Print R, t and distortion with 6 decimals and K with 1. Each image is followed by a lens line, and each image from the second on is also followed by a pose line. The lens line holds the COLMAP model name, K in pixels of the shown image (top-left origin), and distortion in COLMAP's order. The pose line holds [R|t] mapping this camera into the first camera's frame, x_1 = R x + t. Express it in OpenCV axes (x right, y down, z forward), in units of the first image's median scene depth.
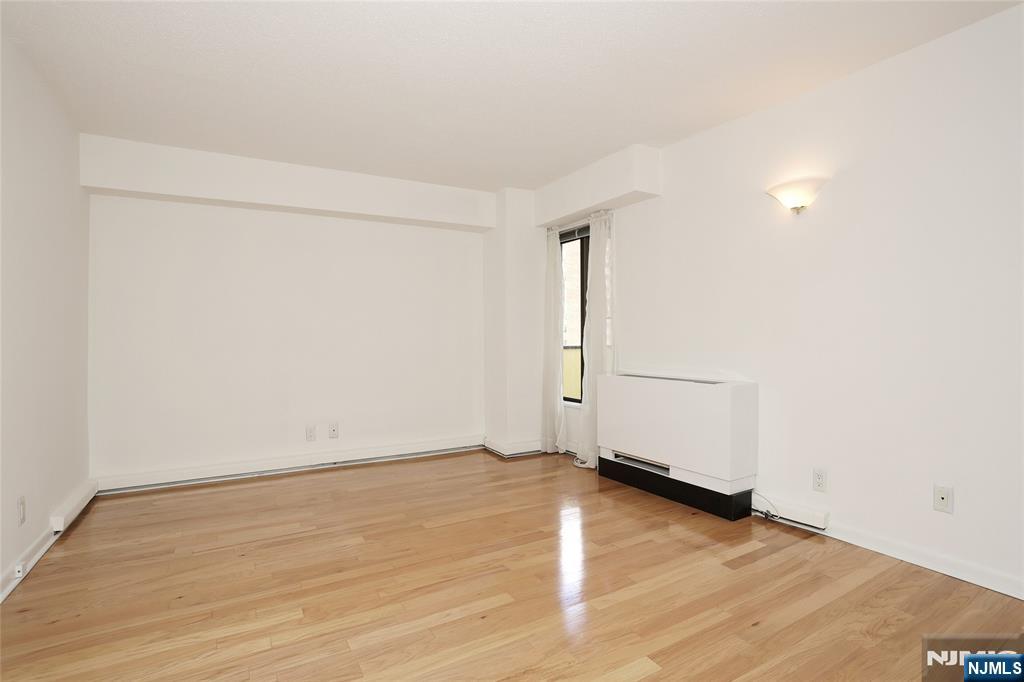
lens RADIAL K [[495.6, 0, 510.8], [0, 495.6, 340.8], [0, 0, 1]] dist [-0.064805, 0.022376]
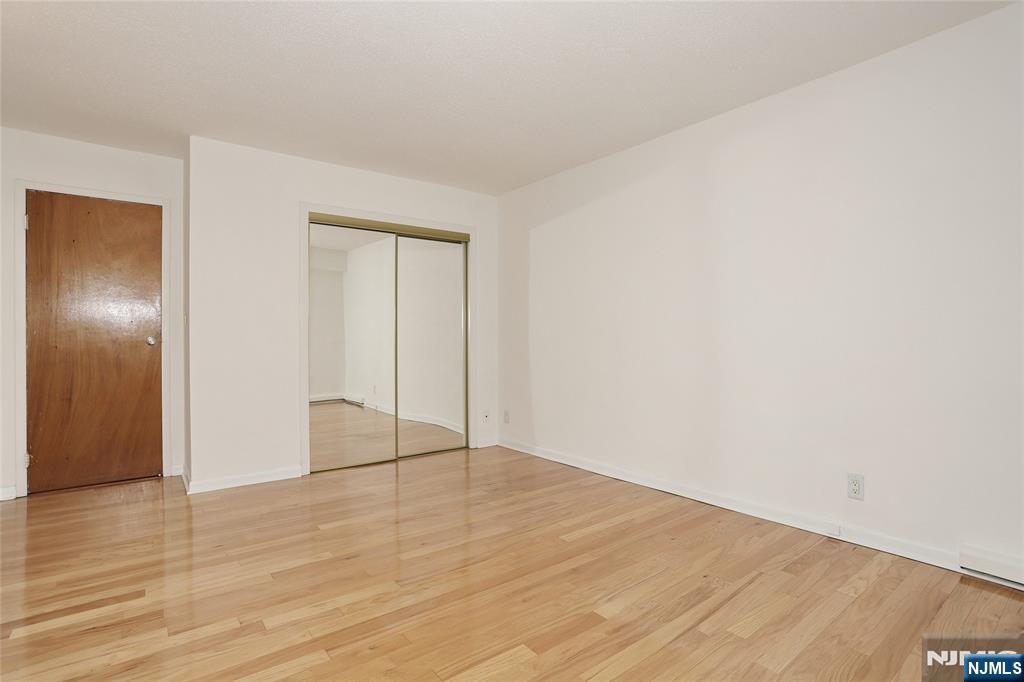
lens RADIAL K [[495.6, 0, 508.0], [0, 495.6, 343.5], [0, 0, 1]] dist [-0.064805, 0.022376]
pose [[-0.991720, 0.007900, -0.128178, -0.084890], [0.006148, 0.999882, 0.014057, 0.006994], [0.128274, 0.013152, -0.991652, 1.662769]]
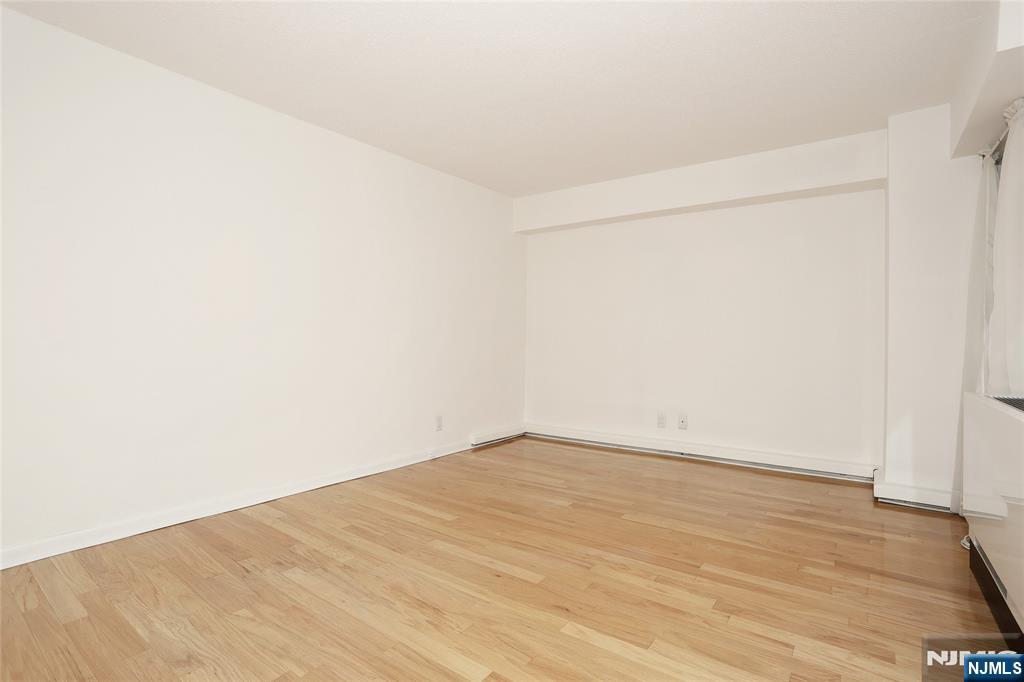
lens RADIAL K [[495.6, 0, 507.0], [0, 495.6, 337.1], [0, 0, 1]] dist [-0.064805, 0.022376]
pose [[0.389945, 0.006284, -0.920817, 0.693947], [-0.013036, 0.999914, 0.001303, 0.015531], [0.920746, 0.011496, 0.389993, 0.411097]]
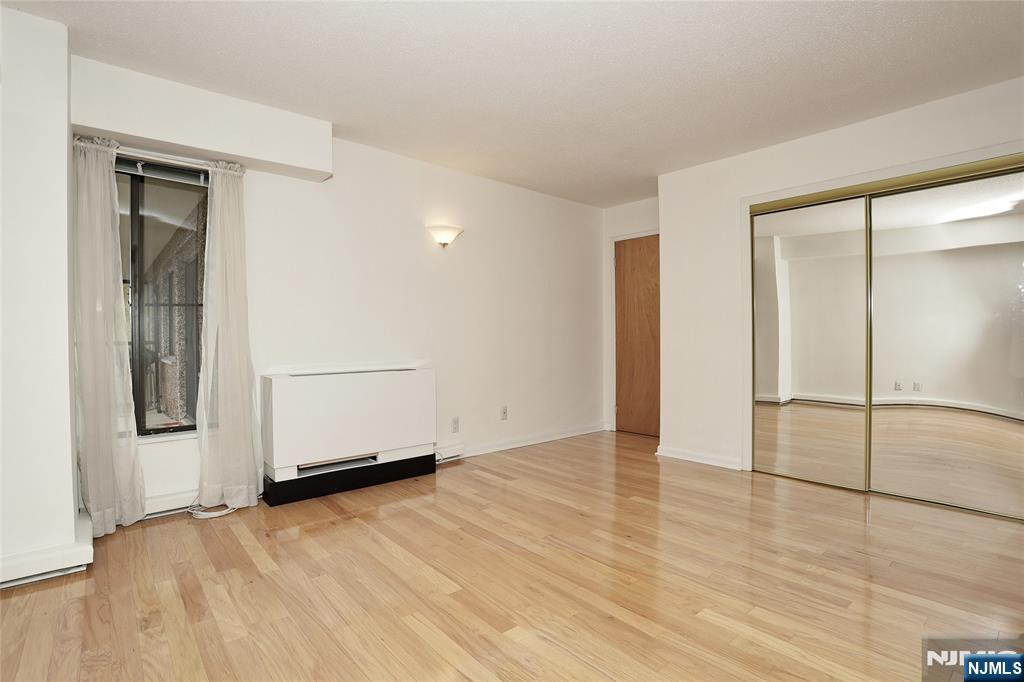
lens RADIAL K [[495.6, 0, 508.9], [0, 495.6, 338.7], [0, 0, 1]] dist [-0.064805, 0.022376]
pose [[-0.180344, -0.000493, 0.983603, -0.944226], [0.010424, 0.999943, 0.002412, 0.011231], [-0.983548, 0.010688, -0.180328, 1.113620]]
